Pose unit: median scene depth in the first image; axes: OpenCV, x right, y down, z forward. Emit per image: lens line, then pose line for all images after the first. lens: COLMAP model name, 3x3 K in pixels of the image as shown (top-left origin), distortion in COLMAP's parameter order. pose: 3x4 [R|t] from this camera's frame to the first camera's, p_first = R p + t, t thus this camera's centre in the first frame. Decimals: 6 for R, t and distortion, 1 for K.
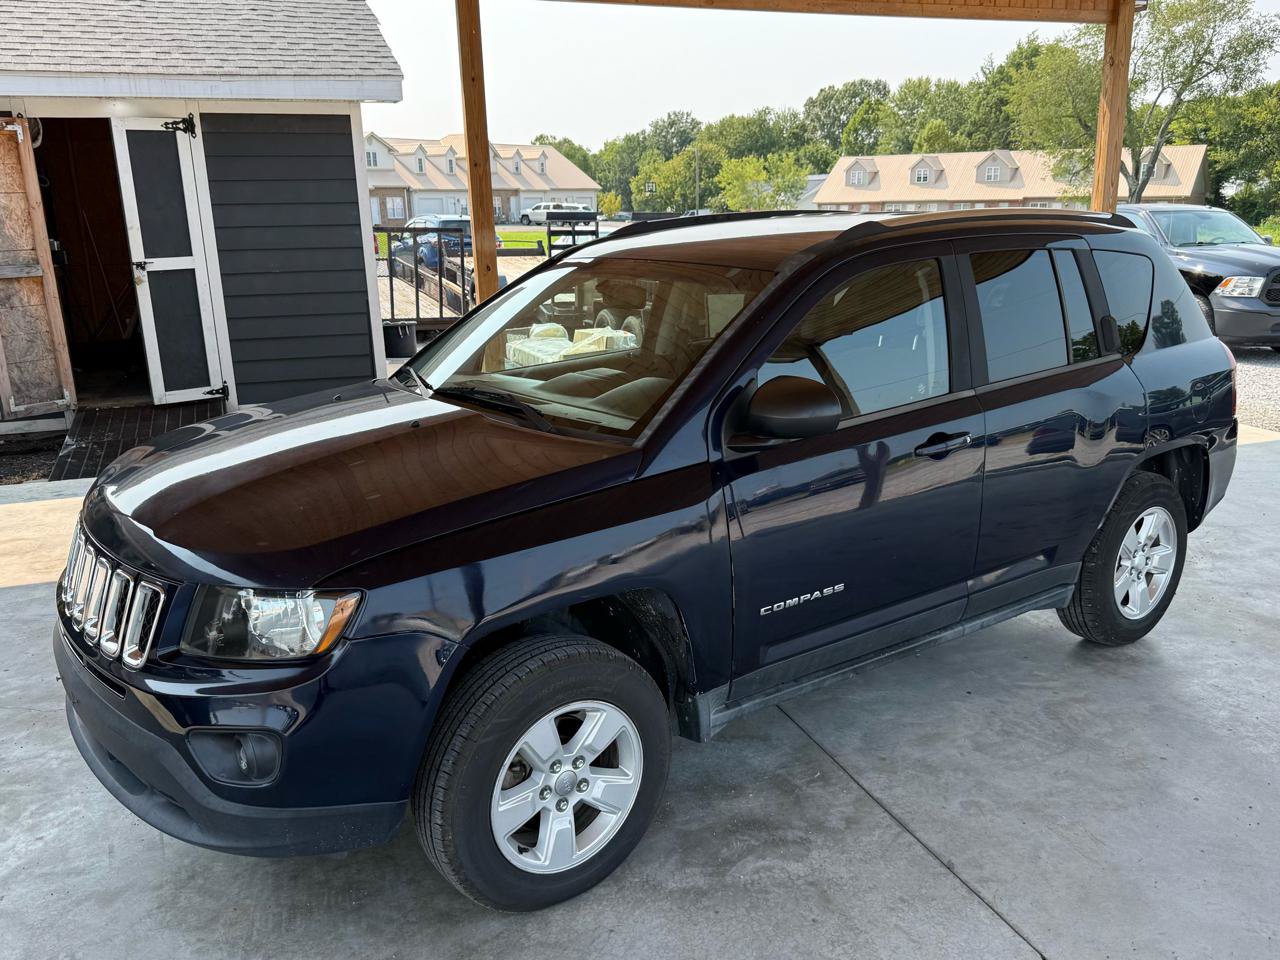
lens RADIAL K [[1171.3, 0, 692.1], [0, 1171.3, 465.1], [0, 0, 1]] dist [0.015025, 0.000000]
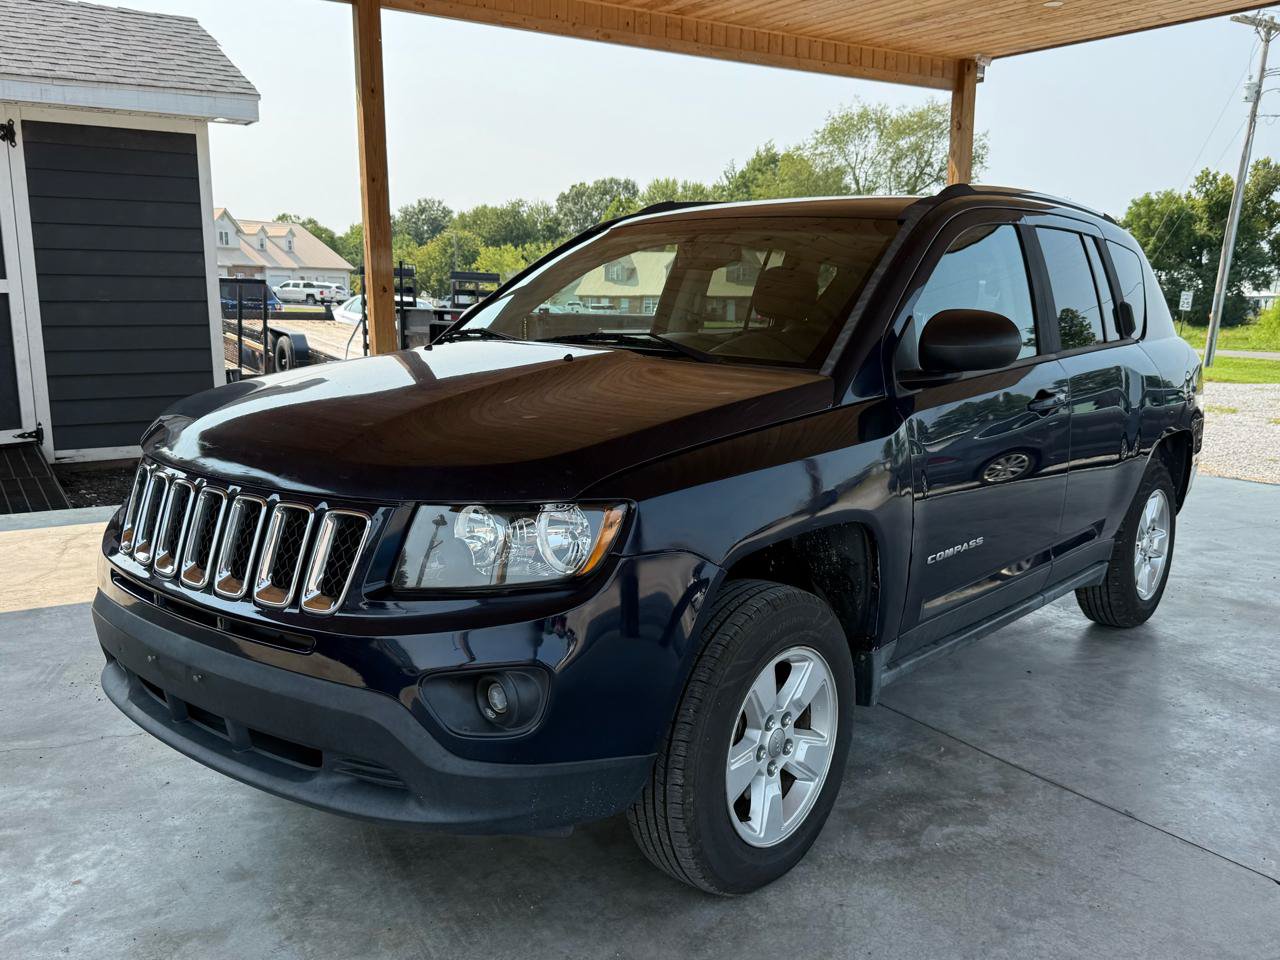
lens RADIAL K [[1171.3, 0, 704.6], [0, 1171.3, 453.6], [0, 0, 1]] dist [0.015025, 0.000000]
pose [[0.973201, -0.008524, 0.229796, -0.228816], [0.029253, 0.995783, -0.086953, 0.080548], [-0.228086, 0.091345, 0.969347, 0.081478]]
